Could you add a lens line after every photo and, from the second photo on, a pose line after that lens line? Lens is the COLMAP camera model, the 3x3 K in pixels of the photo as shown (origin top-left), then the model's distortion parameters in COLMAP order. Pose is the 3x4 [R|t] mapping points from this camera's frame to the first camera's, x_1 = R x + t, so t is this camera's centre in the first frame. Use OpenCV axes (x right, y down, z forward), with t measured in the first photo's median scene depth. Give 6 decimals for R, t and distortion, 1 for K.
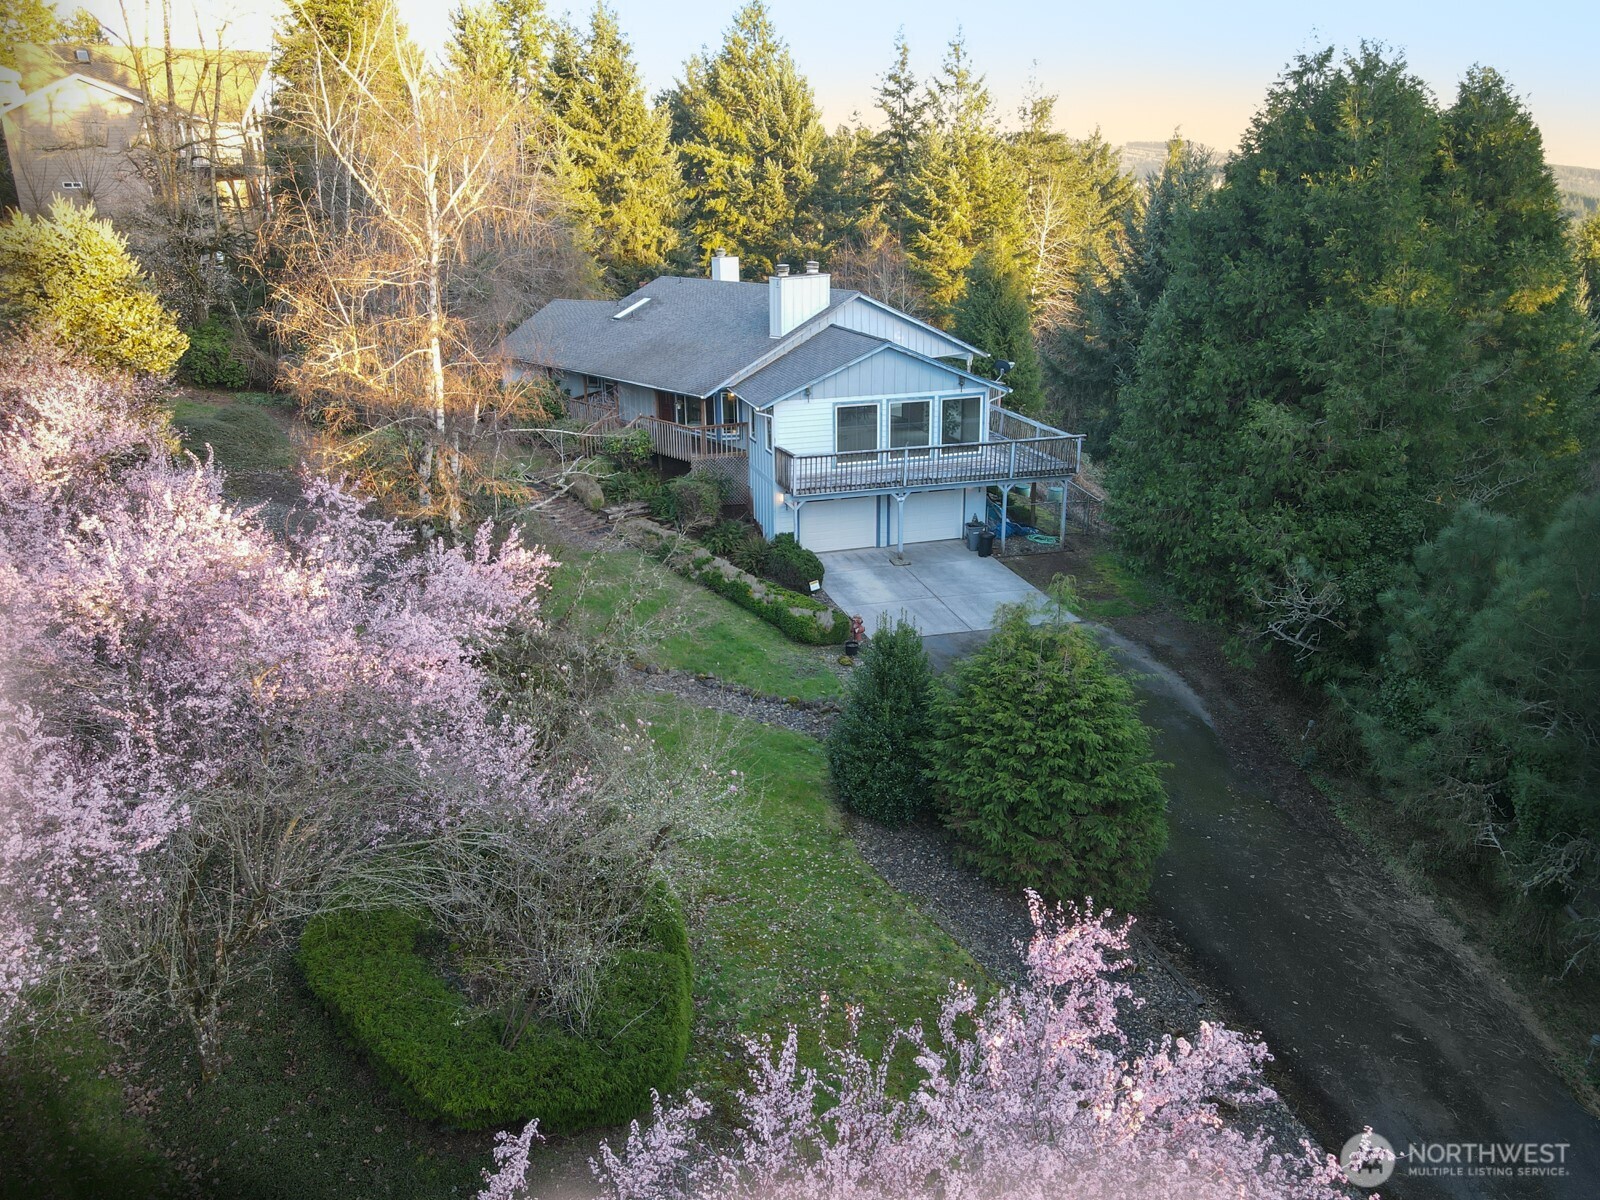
lens RADIAL K [[1174.3, 0, 803.8], [0, 1174.3, 594.3], [0, 0, 1]] dist [0.005311, 0.003879]
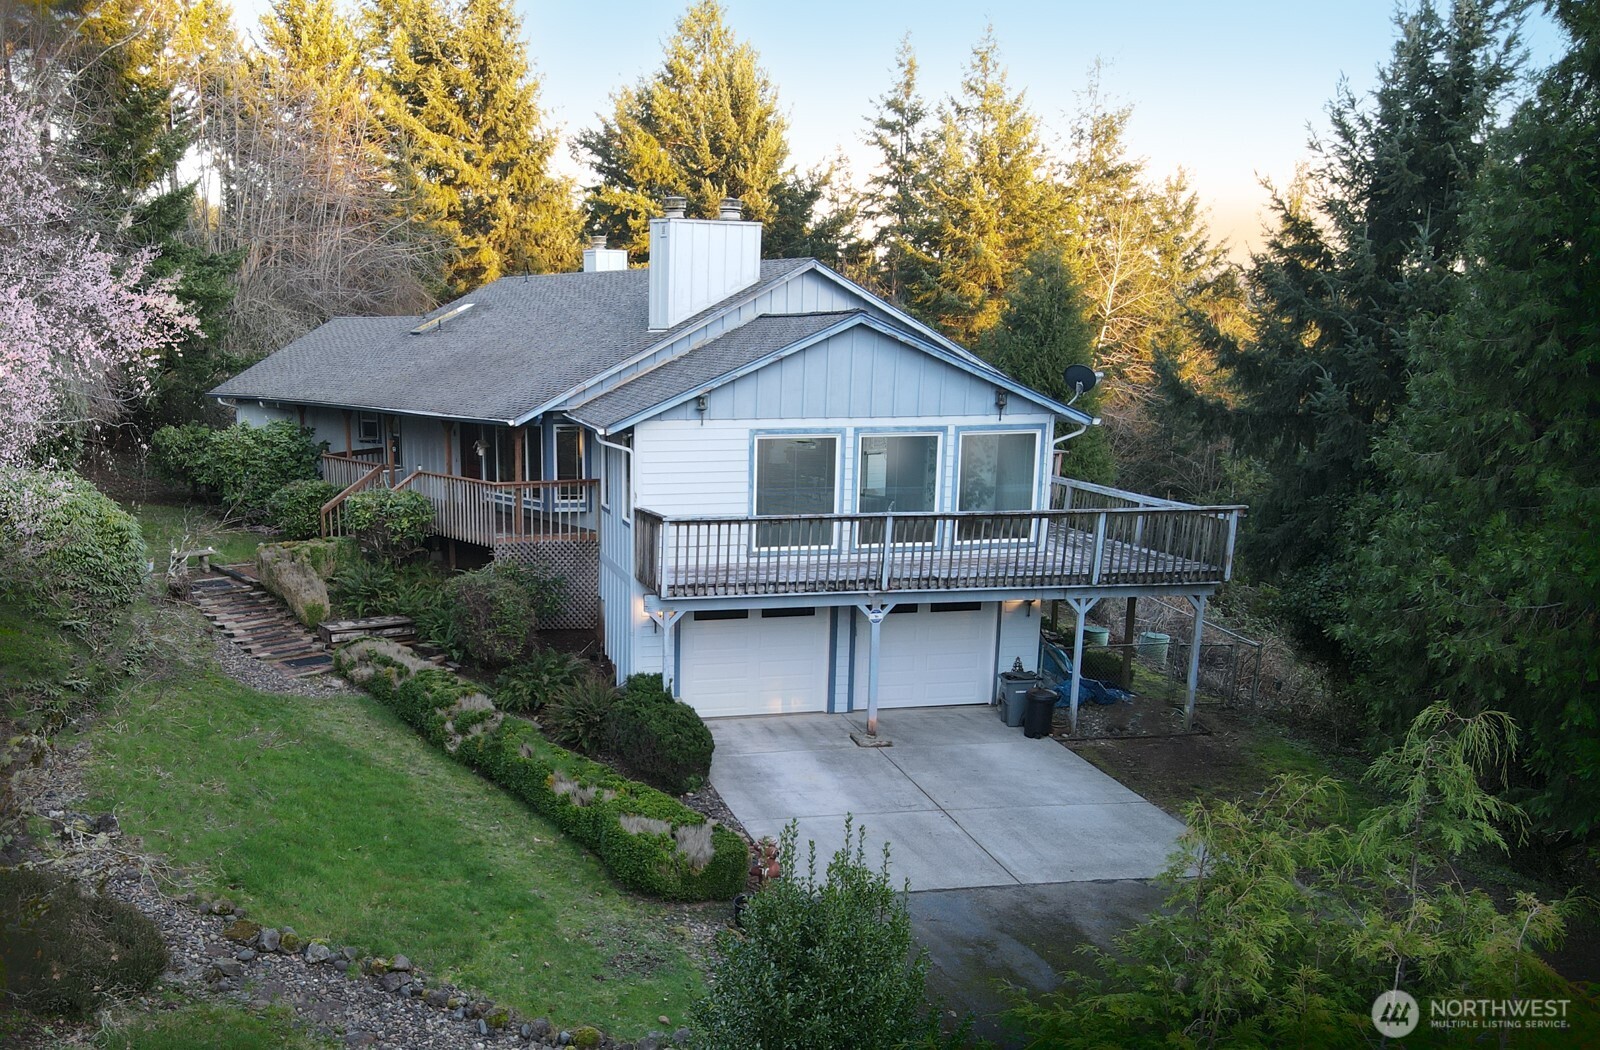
lens RADIAL K [[1426.6, 0, 631.8], [0, 1426.6, 715.6], [0, 0, 1]] dist [0.009798, 0.005864]
pose [[0.994764, 0.037350, -0.095131, 0.034718], [-0.043705, 0.996888, -0.065613, 0.006992], [0.092384, 0.069427, 0.993300, 0.344102]]
